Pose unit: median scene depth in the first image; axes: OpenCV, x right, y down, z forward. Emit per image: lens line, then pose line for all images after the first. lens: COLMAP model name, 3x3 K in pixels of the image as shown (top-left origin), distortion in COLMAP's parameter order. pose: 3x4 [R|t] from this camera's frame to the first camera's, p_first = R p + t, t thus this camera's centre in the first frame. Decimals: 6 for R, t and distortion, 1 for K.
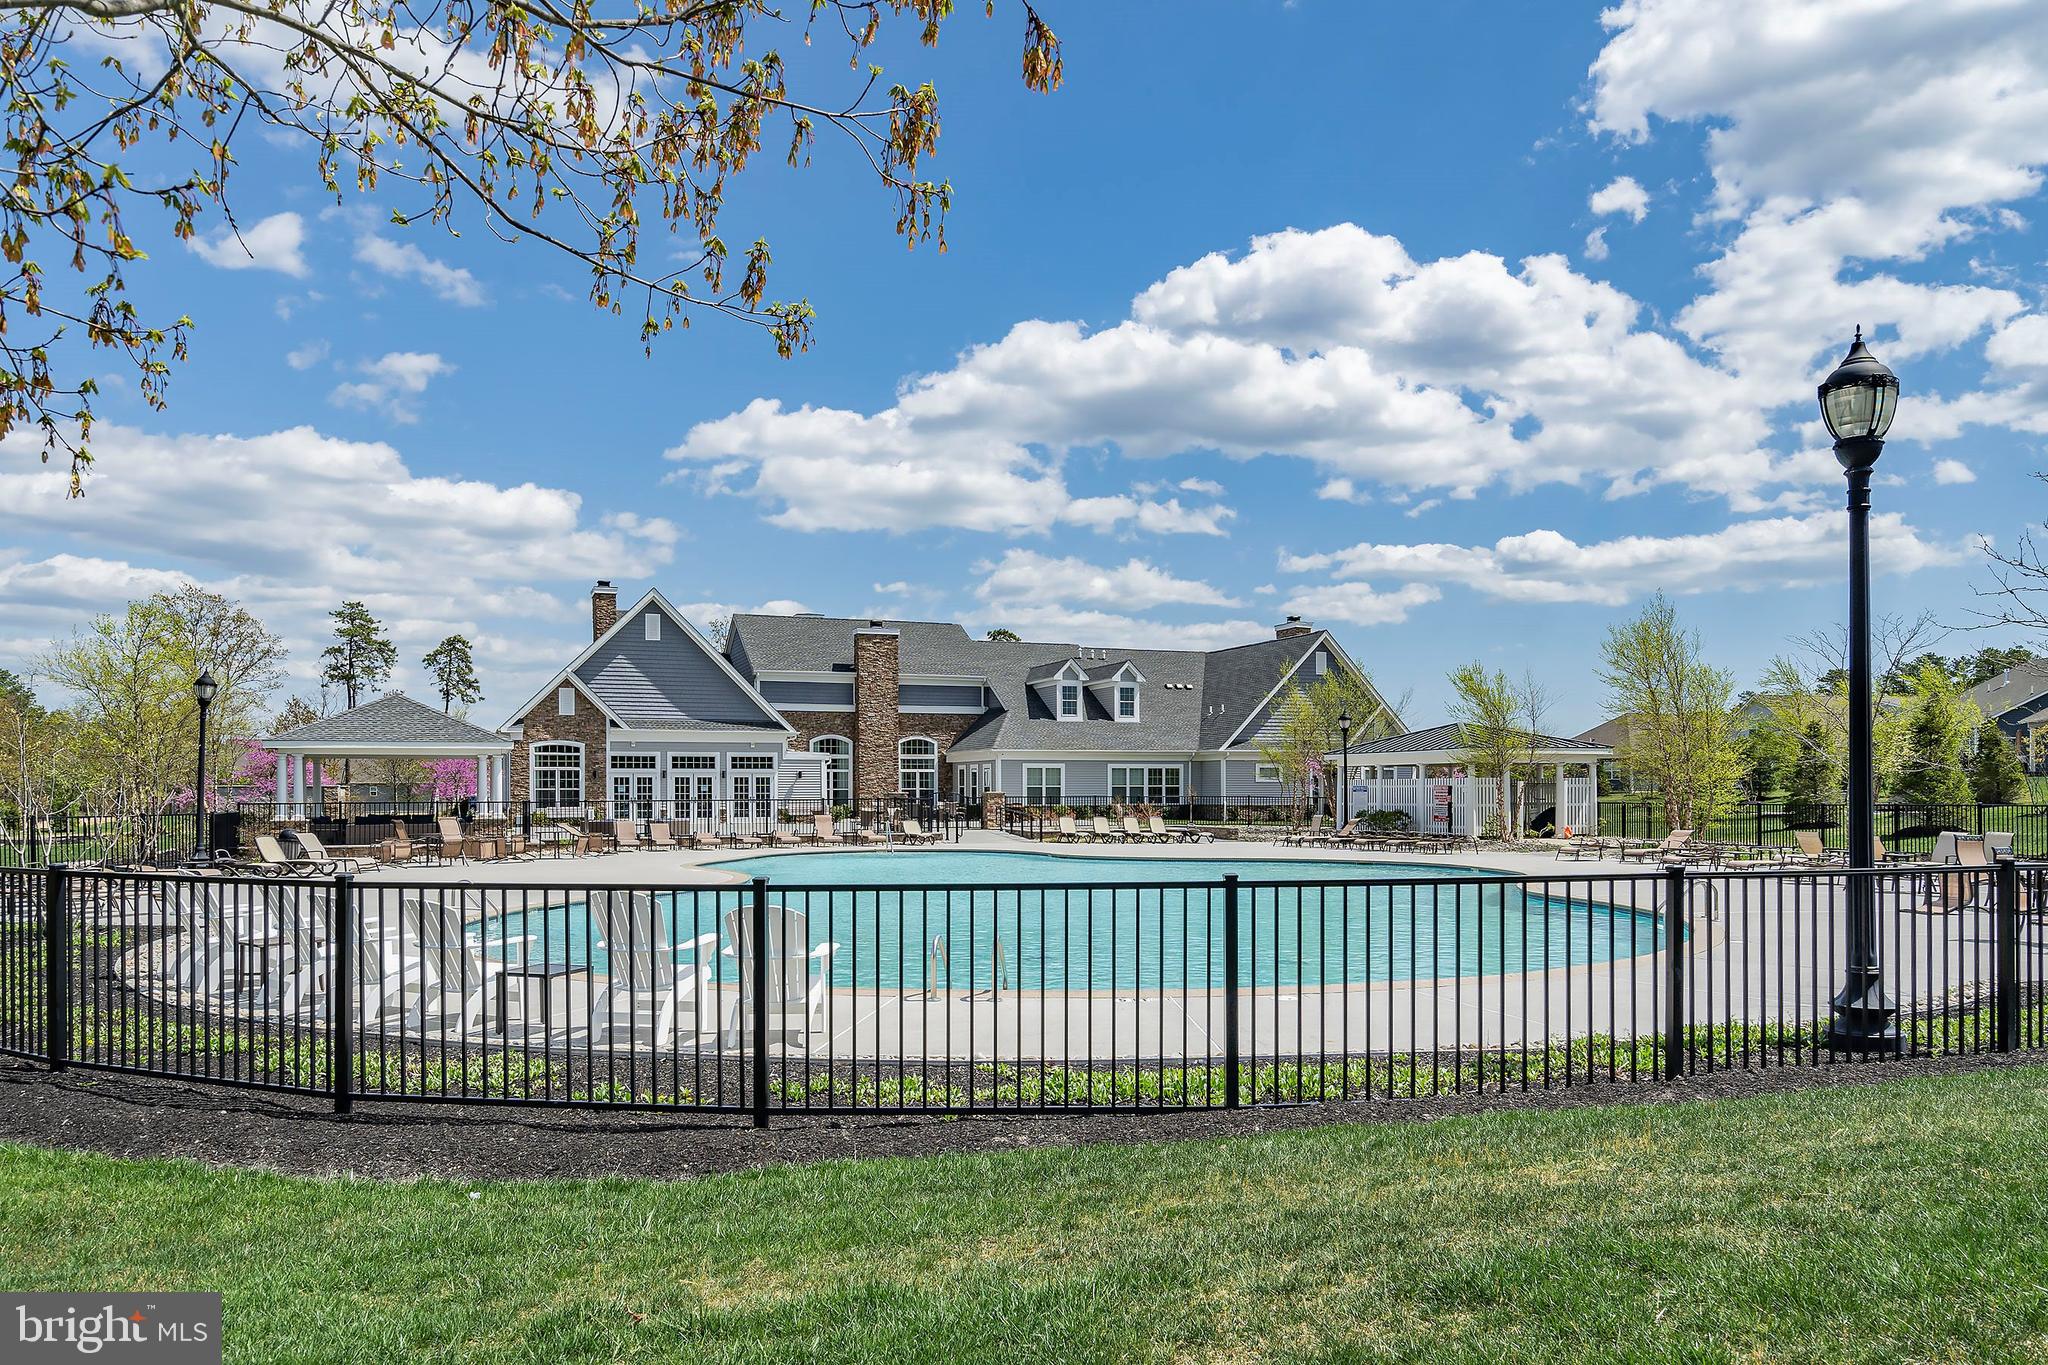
lens RADIAL K [[1208.7, 0, 1021.3], [0, 1208.7, 772.0], [0, 0, 1]] dist [0.000092, 0.000094]
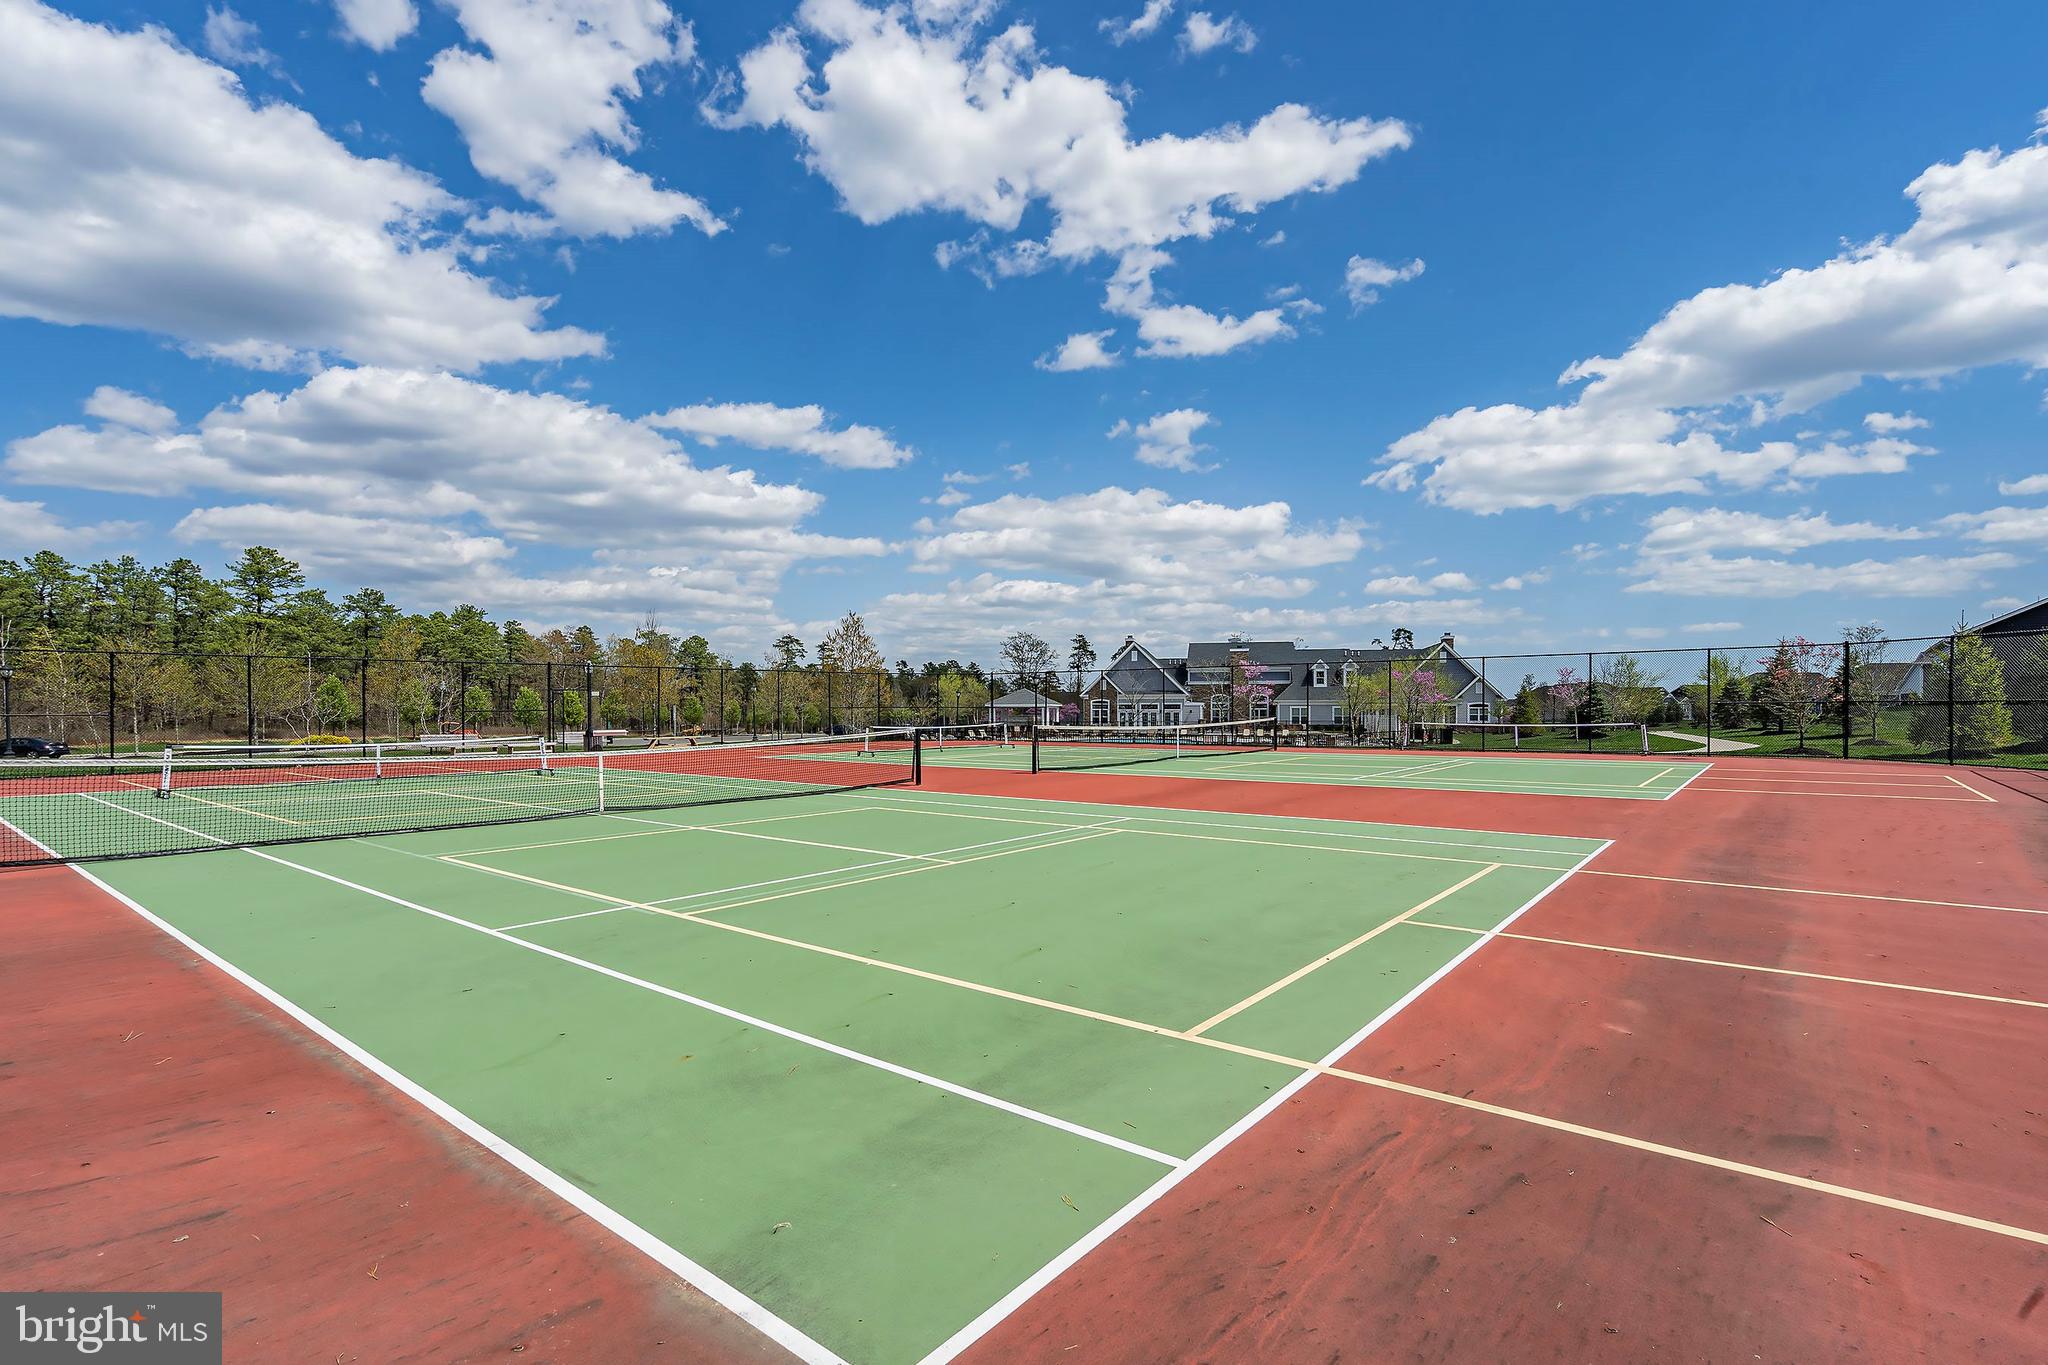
lens RADIAL K [[945.9, 0, 1036.6], [0, 945.9, 699.8], [0, 0, 1]] dist [-0.001646, 0.000085]
pose [[0.811854, -0.016390, -0.583631, 0.210733], [0.008310, 0.999829, -0.016518, 0.002460], [0.583802, 0.008560, 0.811851, -0.233380]]
